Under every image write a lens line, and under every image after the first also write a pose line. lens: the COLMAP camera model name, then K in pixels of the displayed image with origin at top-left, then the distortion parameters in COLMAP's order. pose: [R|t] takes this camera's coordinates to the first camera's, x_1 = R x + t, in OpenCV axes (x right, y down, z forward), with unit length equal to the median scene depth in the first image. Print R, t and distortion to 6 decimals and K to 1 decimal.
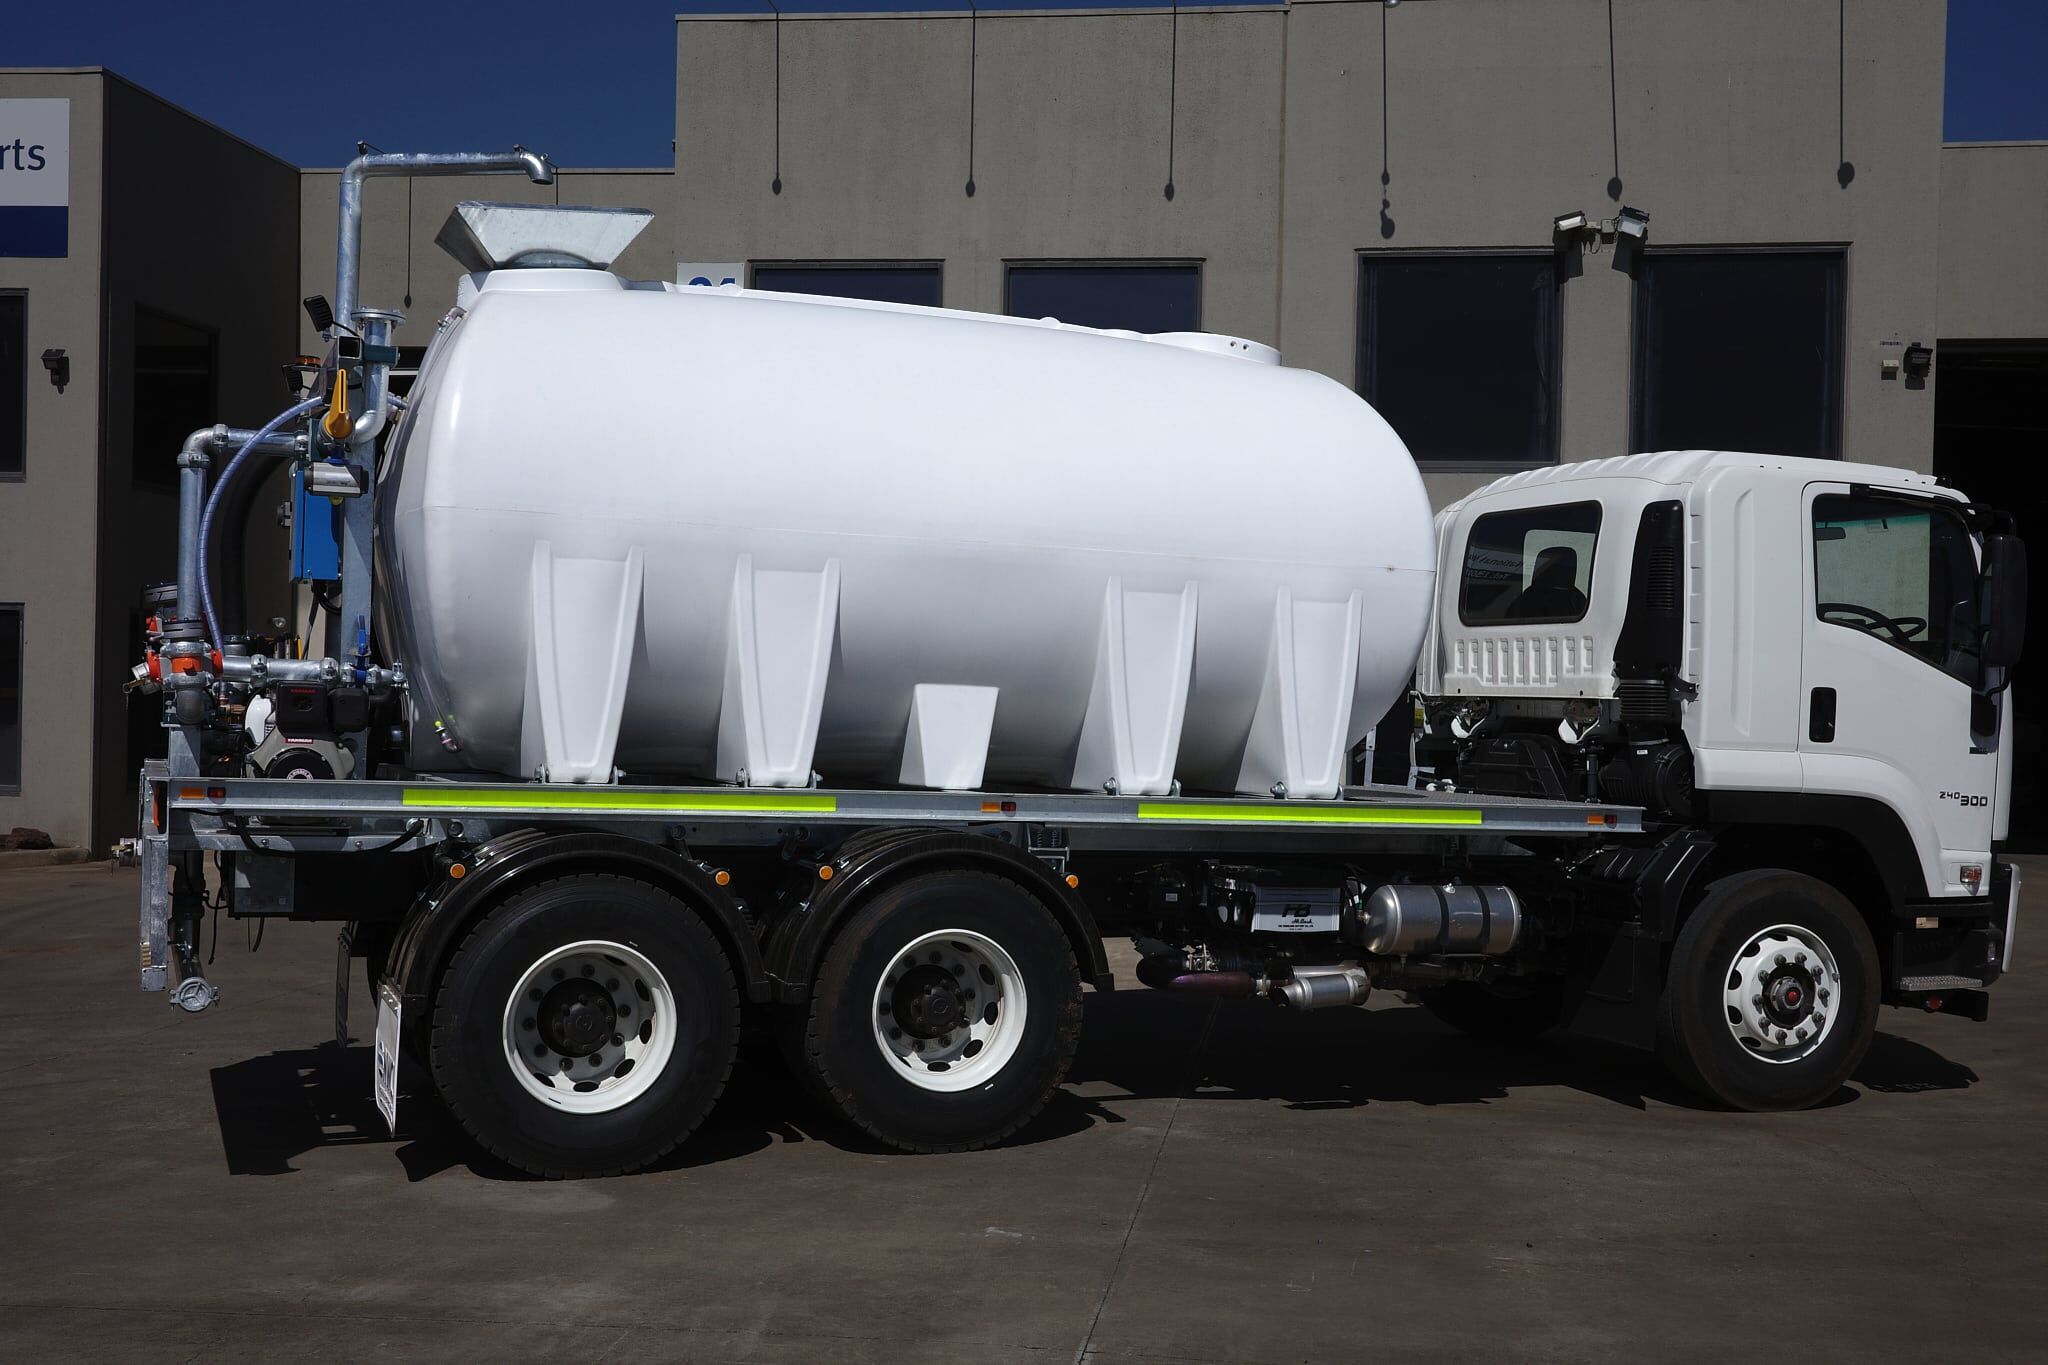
lens RADIAL K [[2223.6, 0, 1024.0], [0, 2223.6, 682.5], [0, 0, 1]] dist [-0.022750, 0.201270]
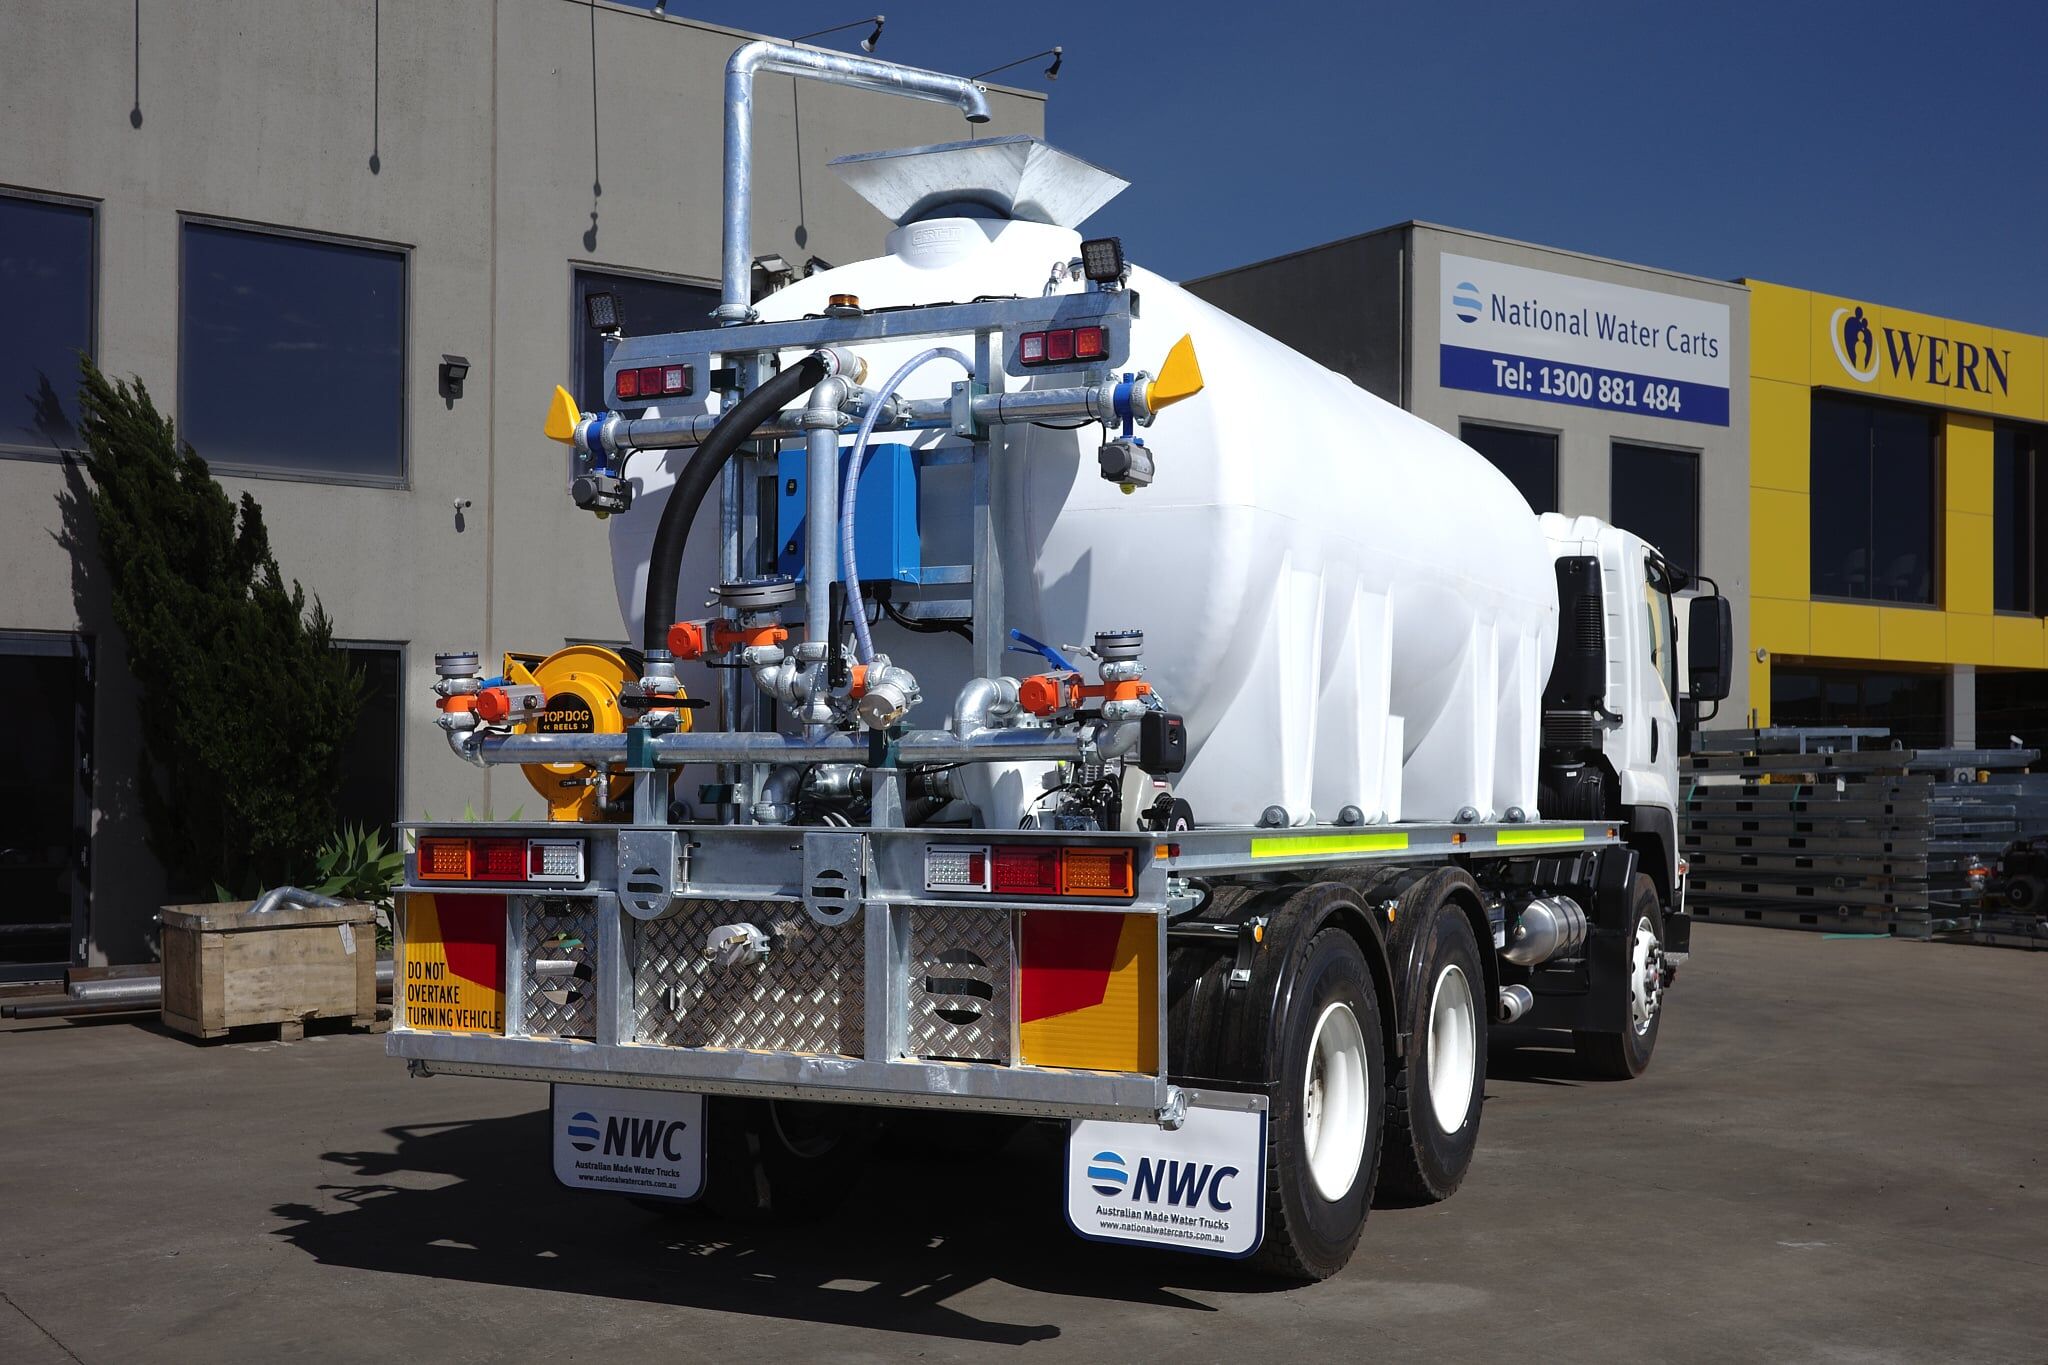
lens RADIAL K [[2223.6, 0, 1024.0], [0, 2223.6, 682.5], [0, 0, 1]] dist [-0.022750, 0.201270]
pose [[0.735722, 0.008680, 0.677228, -0.357196], [0.001145, 0.999901, -0.014059, 0.000006], [-0.677283, 0.011119, 0.735639, 0.172645]]
